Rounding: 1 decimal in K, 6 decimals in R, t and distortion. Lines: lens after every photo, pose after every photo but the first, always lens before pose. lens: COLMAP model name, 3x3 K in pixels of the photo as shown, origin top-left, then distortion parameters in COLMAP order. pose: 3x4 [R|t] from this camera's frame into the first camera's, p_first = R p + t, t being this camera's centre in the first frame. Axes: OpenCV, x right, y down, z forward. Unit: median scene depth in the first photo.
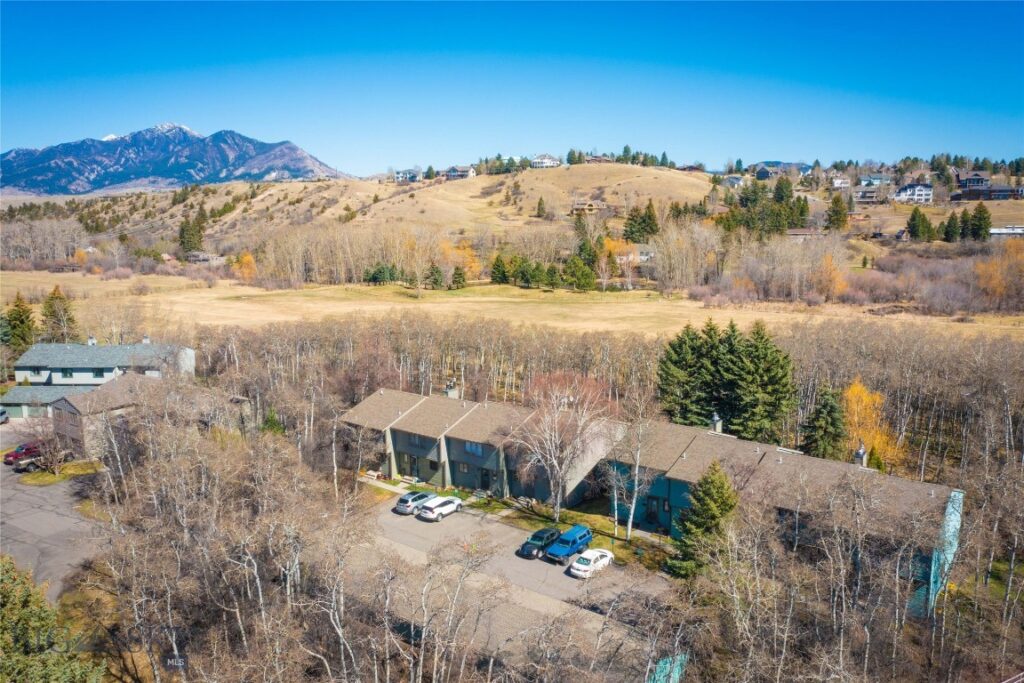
lens RADIAL K [[807.8, 0, 512.0], [0, 807.8, 341.5], [0, 0, 1]] dist [-0.019146, 0.001758]
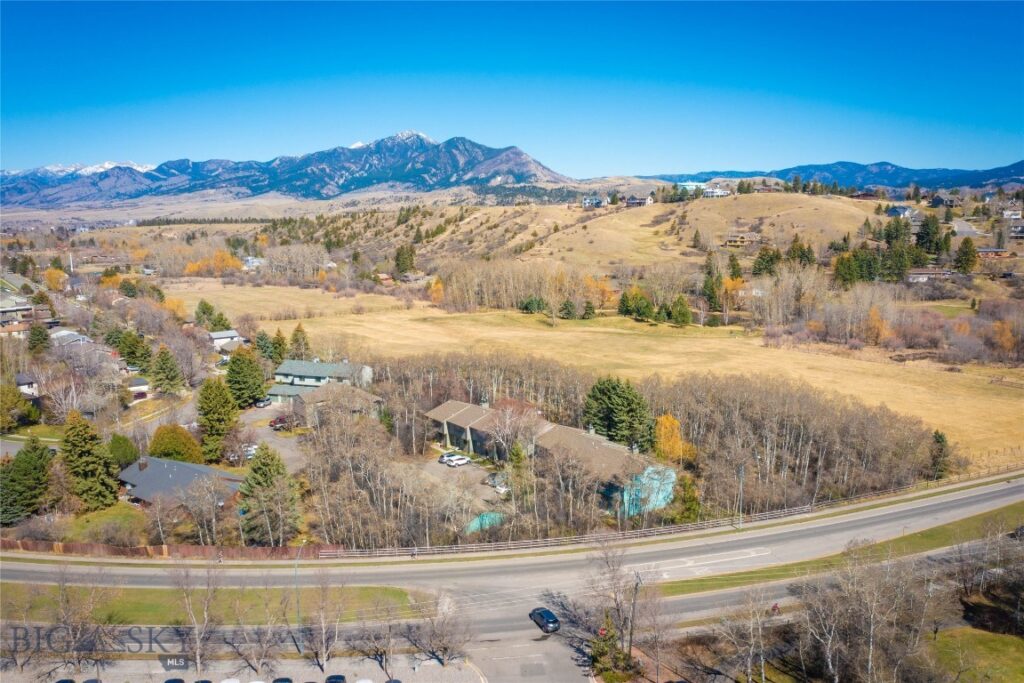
lens RADIAL K [[807.8, 0, 512.0], [0, 807.8, 341.5], [0, 0, 1]] dist [-0.019146, 0.001758]
pose [[0.964041, 0.044519, -0.262000, 0.074846], [-0.044814, 0.998984, 0.004852, -0.015101], [0.261950, 0.007063, 0.965056, -0.125475]]
